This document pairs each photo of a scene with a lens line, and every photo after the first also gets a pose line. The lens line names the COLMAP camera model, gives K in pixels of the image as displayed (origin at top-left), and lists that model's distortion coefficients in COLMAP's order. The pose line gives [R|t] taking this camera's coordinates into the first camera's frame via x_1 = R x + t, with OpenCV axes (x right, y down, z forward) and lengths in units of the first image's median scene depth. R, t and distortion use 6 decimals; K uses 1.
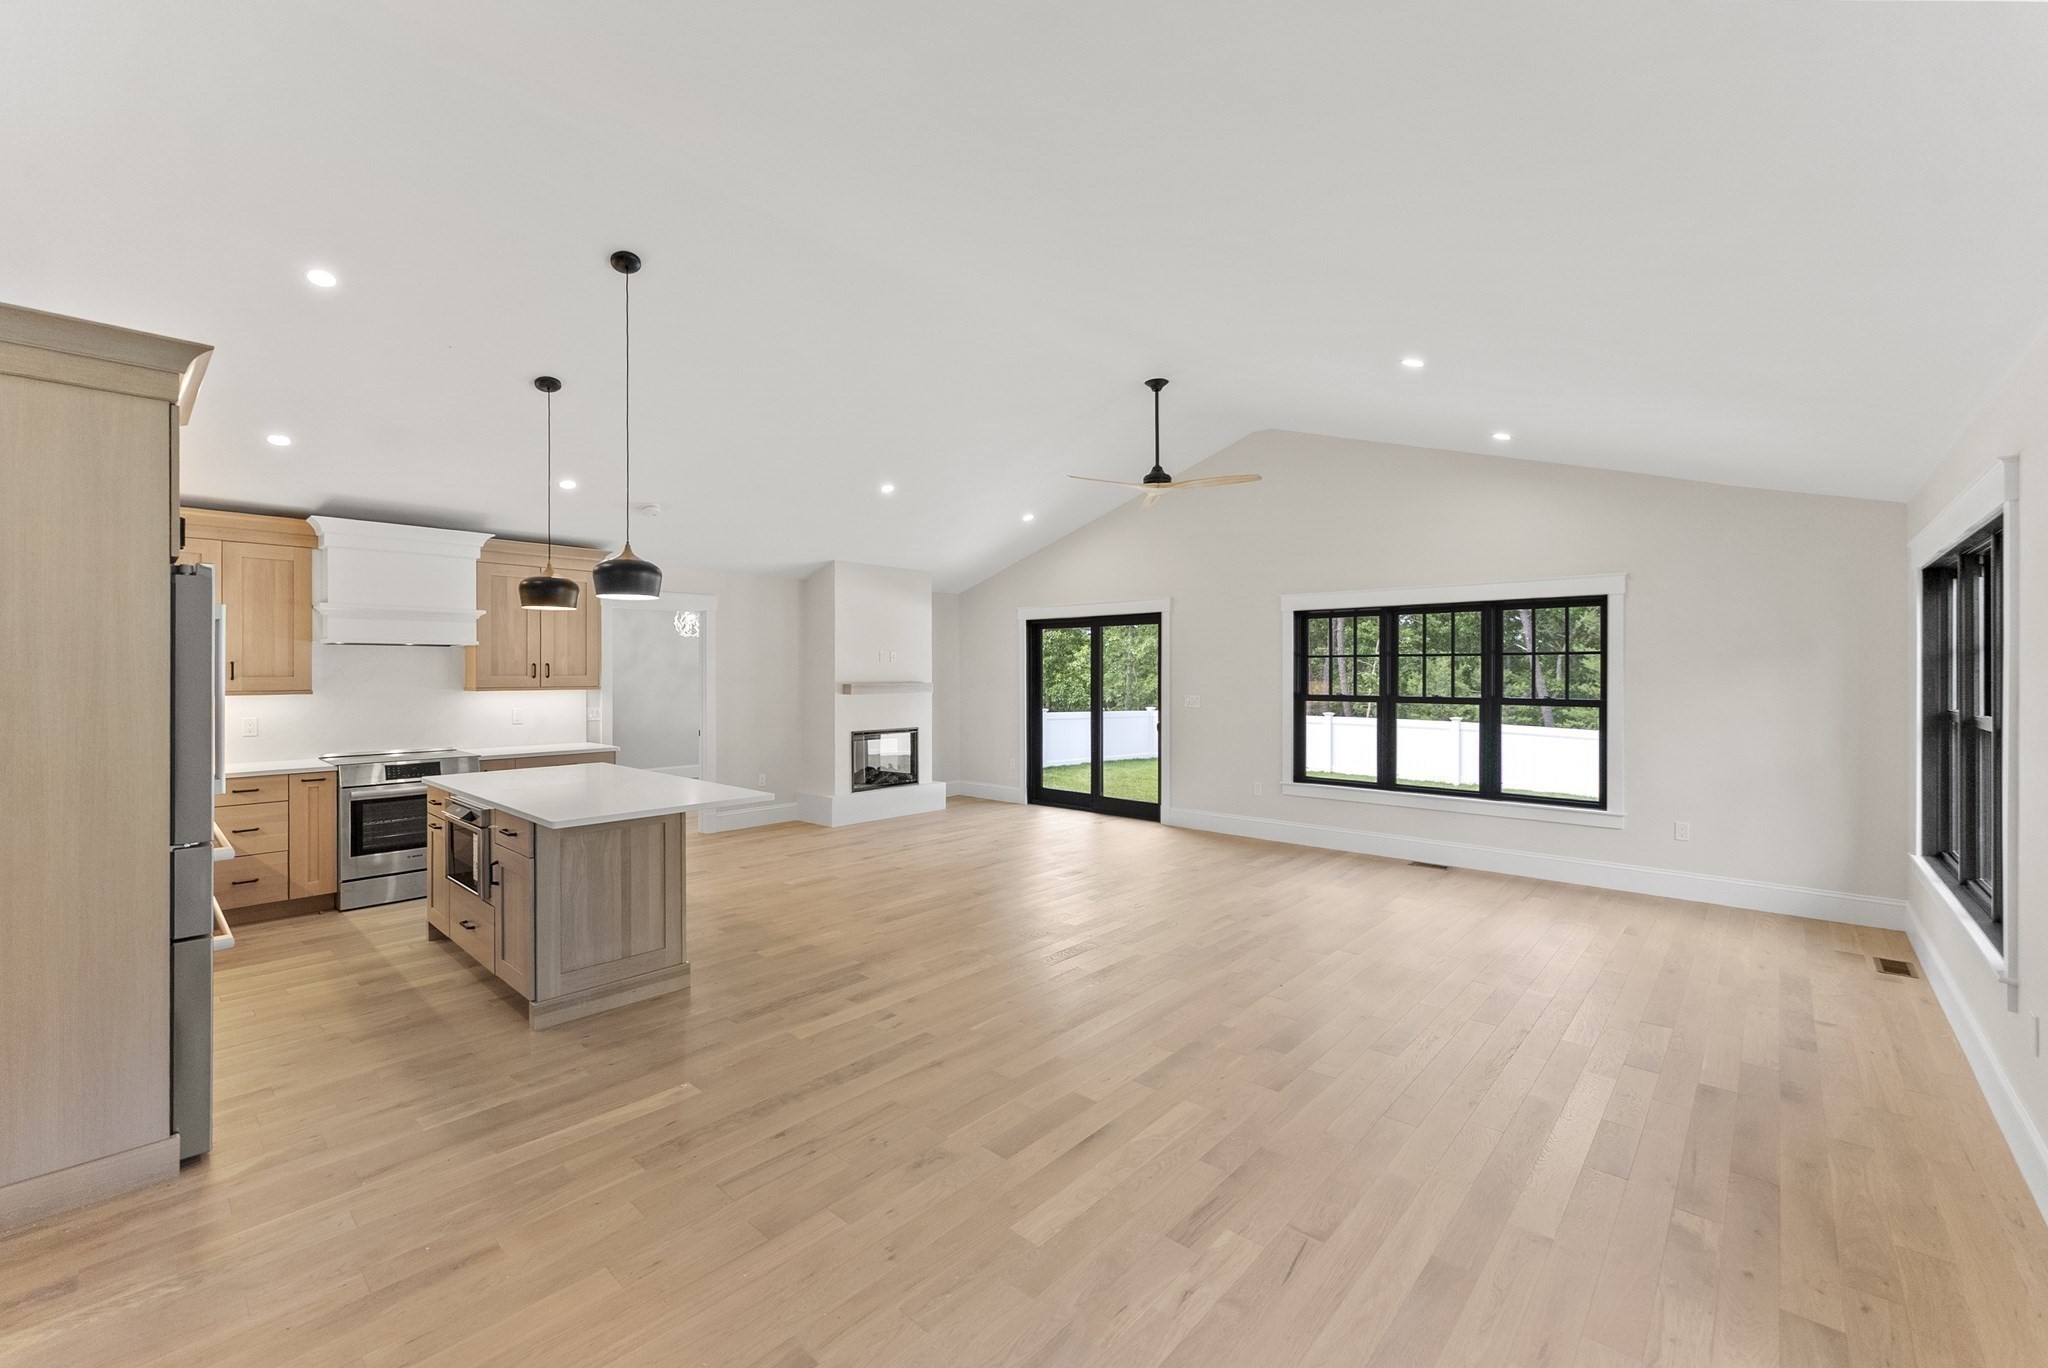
lens RADIAL K [[834.0, 0, 1012.0], [0, 834.0, 674.1], [0, 0, 1]] dist [0.002326, 0.000056]
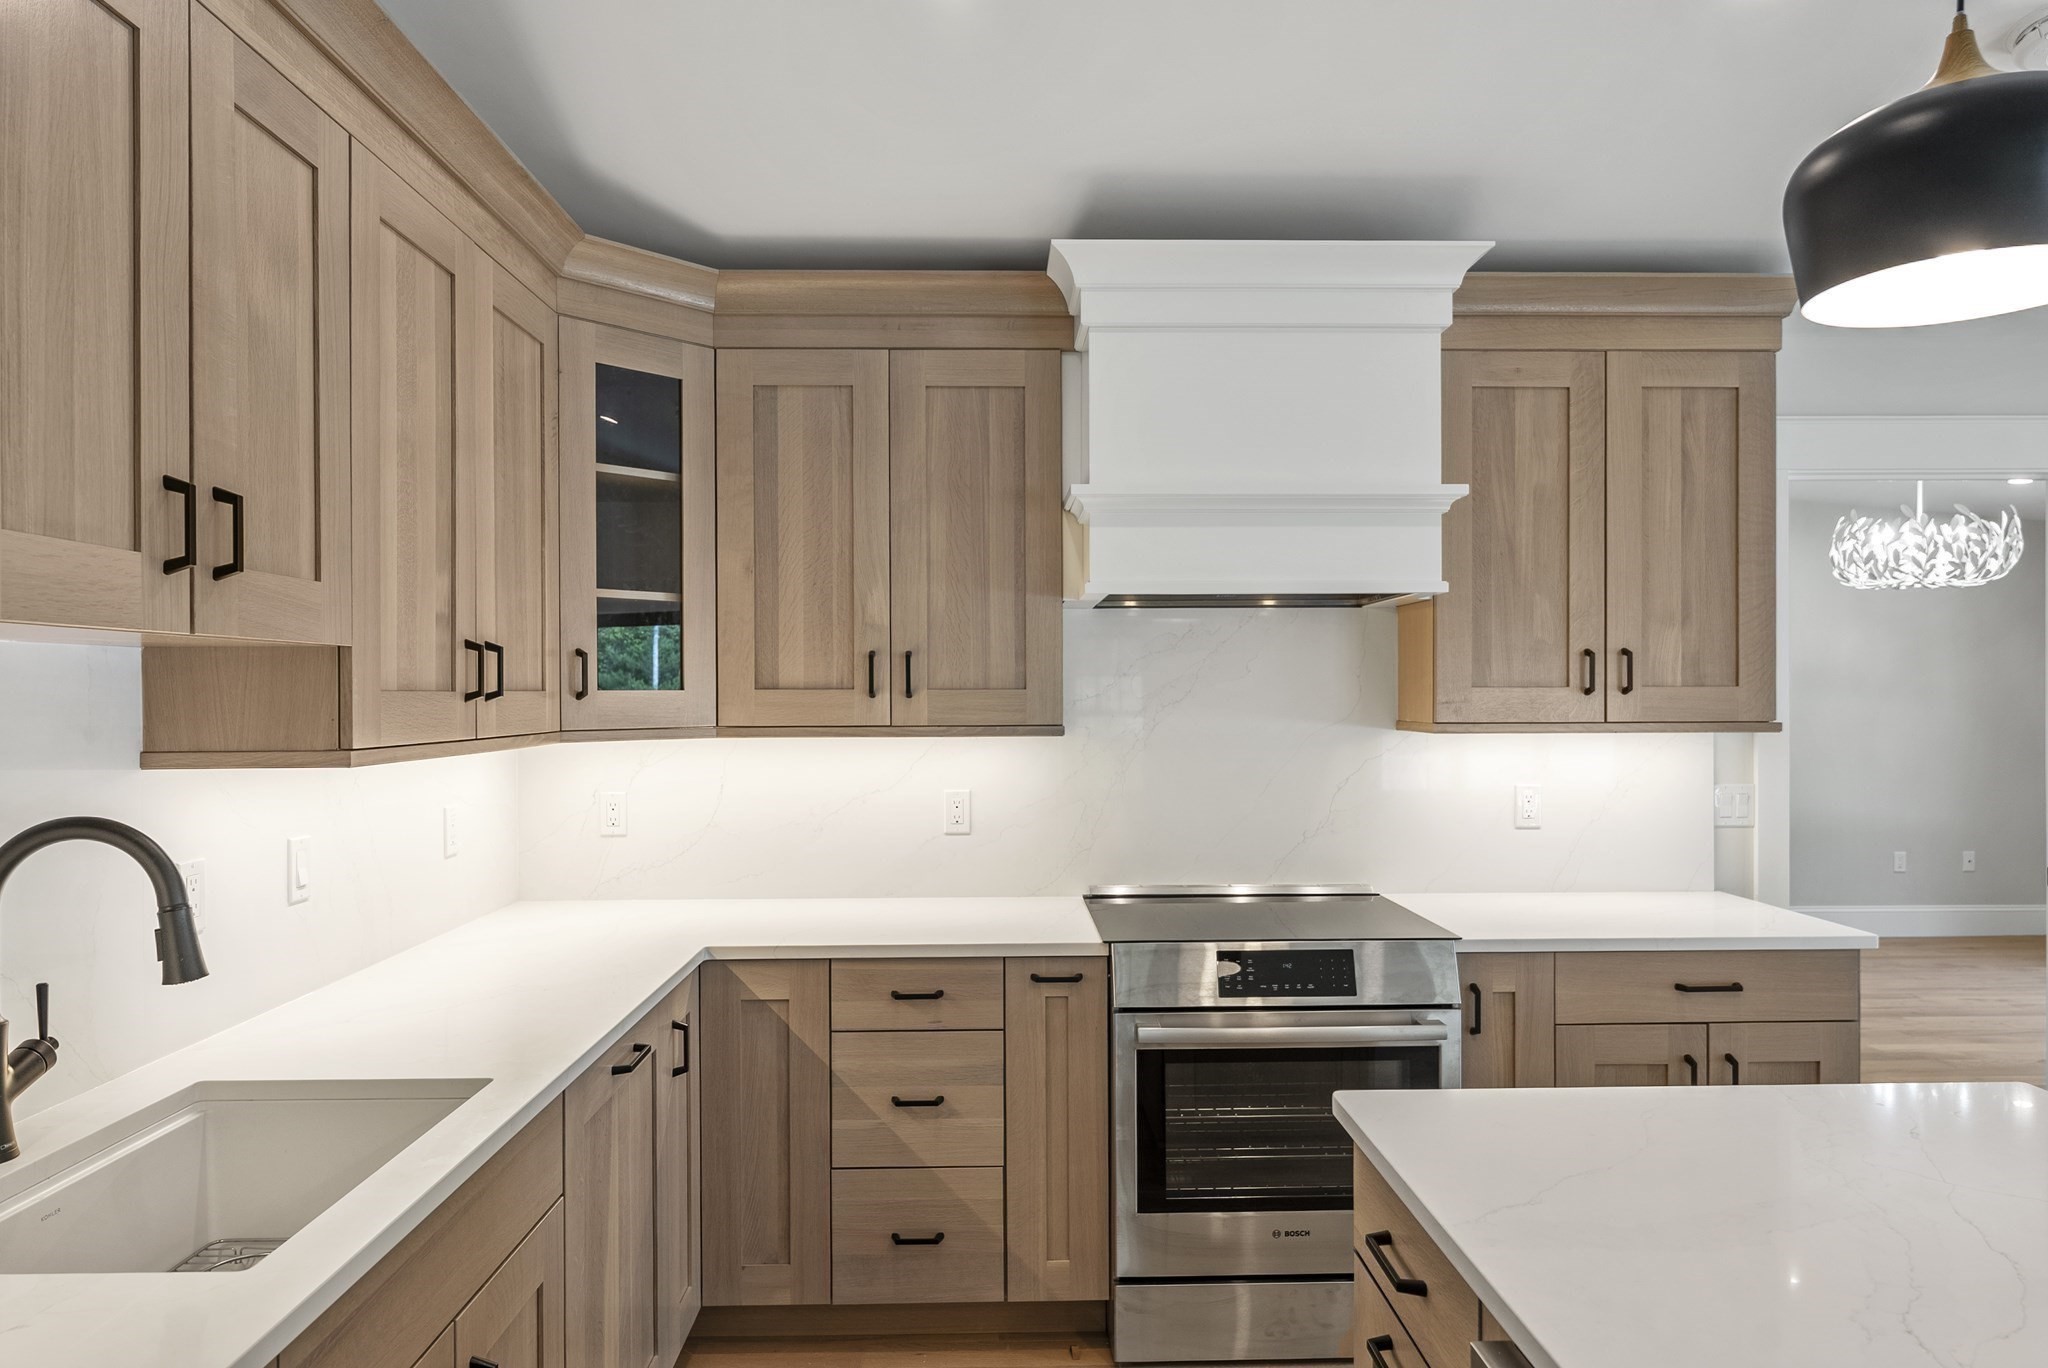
lens RADIAL K [[1295.7, 0, 1014.7], [0, 1295.7, 692.7], [0, 0, 1]] dist [-0.004935, -0.001537]
pose [[0.702028, 0.000333, -0.712149, -0.447063], [0.000936, 0.999999, 0.001390, 0.003900], [0.712149, -0.001642, 0.702027, 0.588690]]
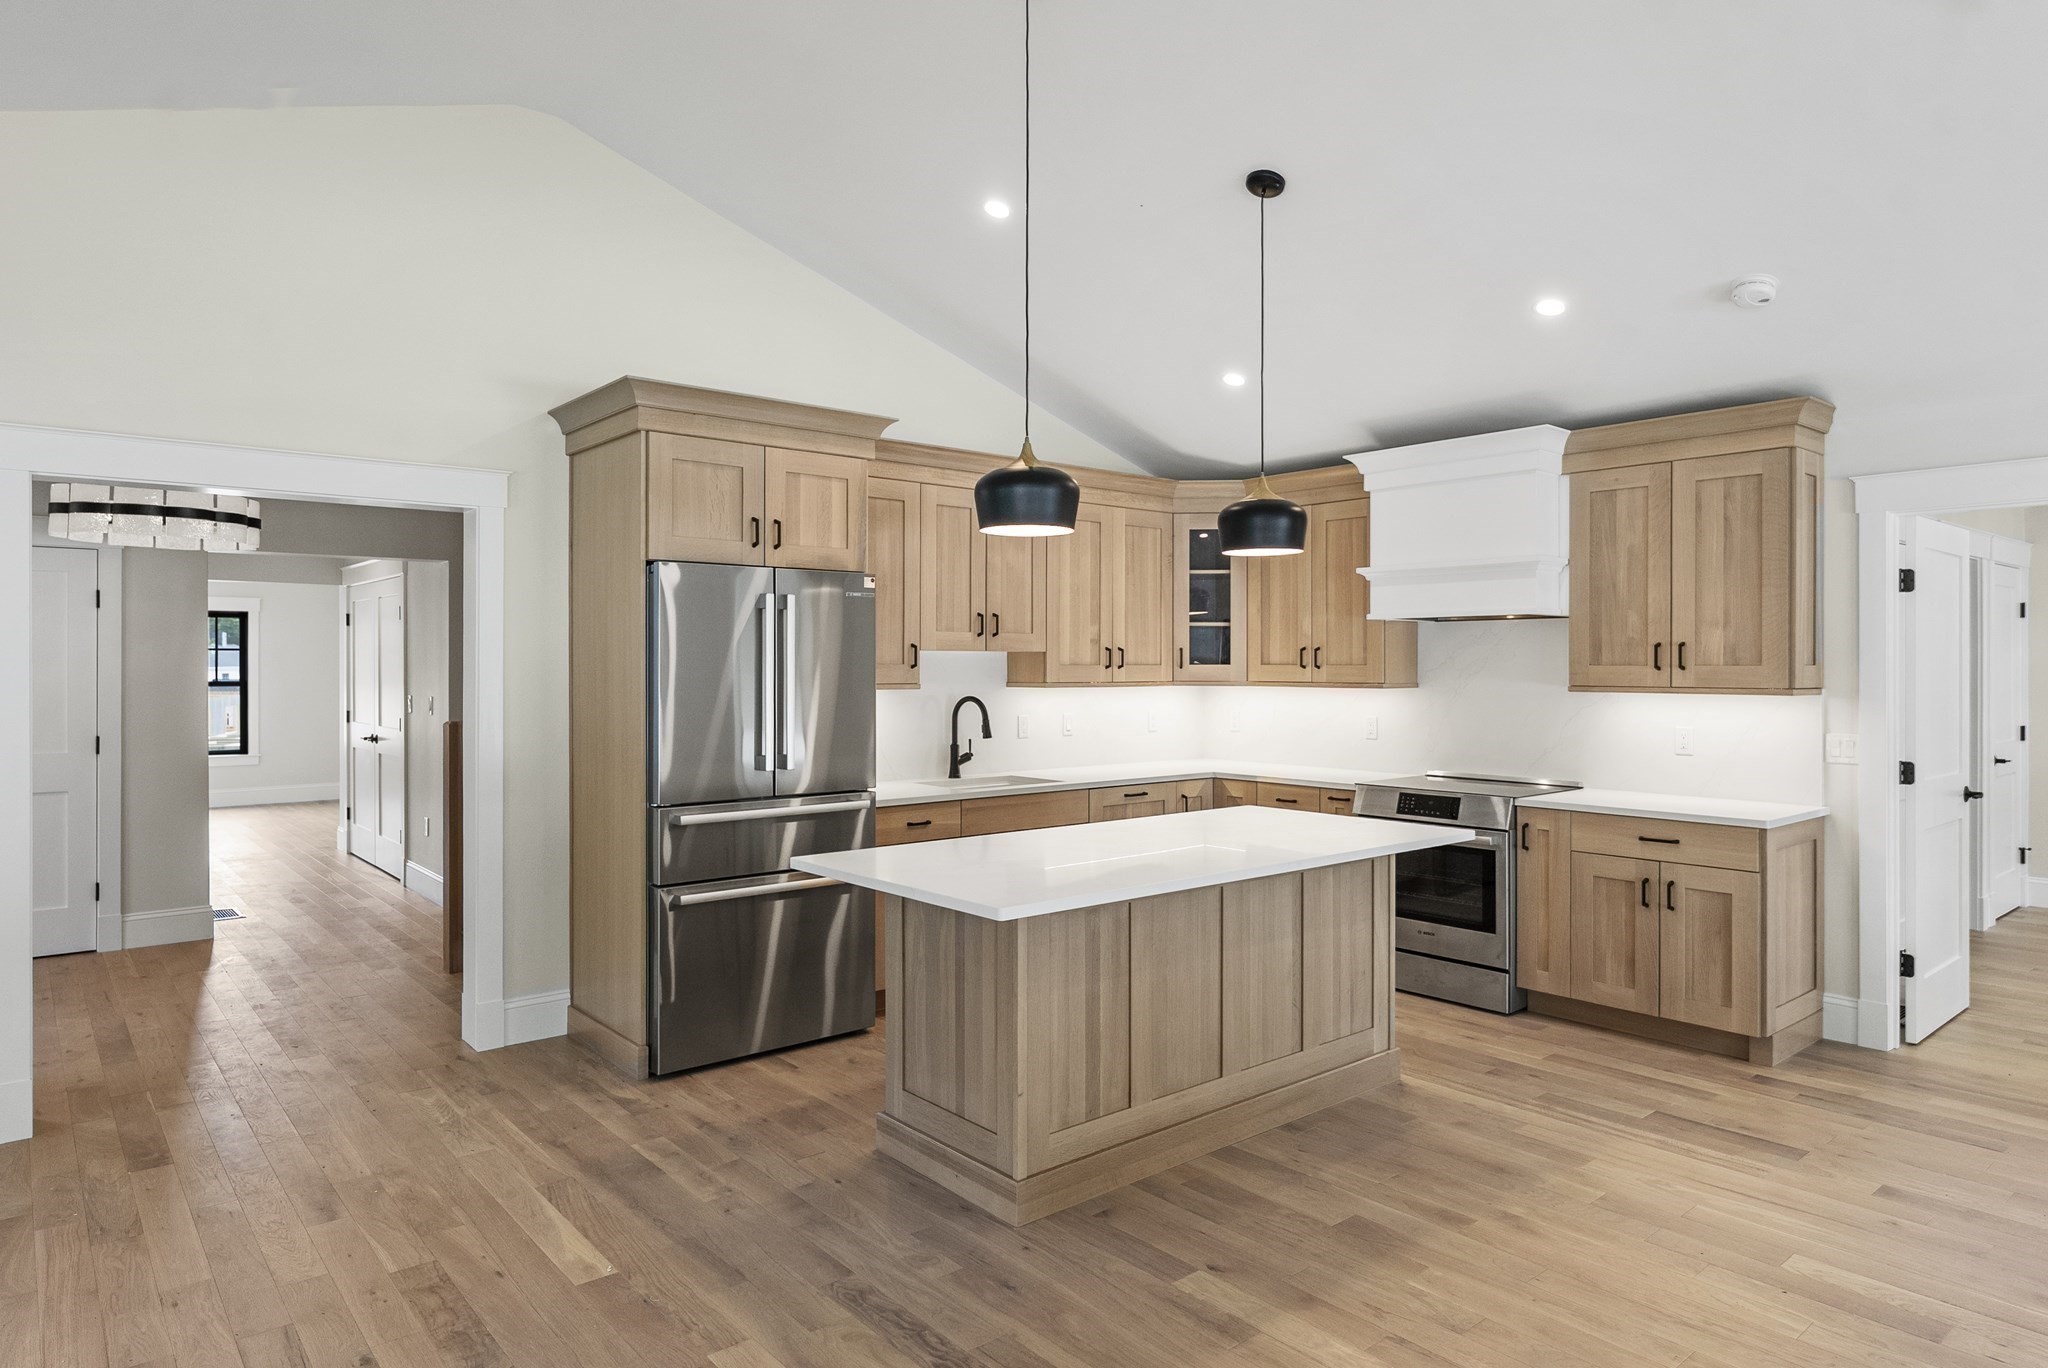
lens RADIAL K [[1202.5, 0, 1012.6], [0, 1202.5, 667.4], [0, 0, 1]] dist [-0.001888, -0.001506]
pose [[-0.125291, 0.003964, -0.992112, 0.301132], [-0.003138, 0.999985, 0.004392, 0.001107], [0.992115, 0.003664, -0.125277, 0.825468]]
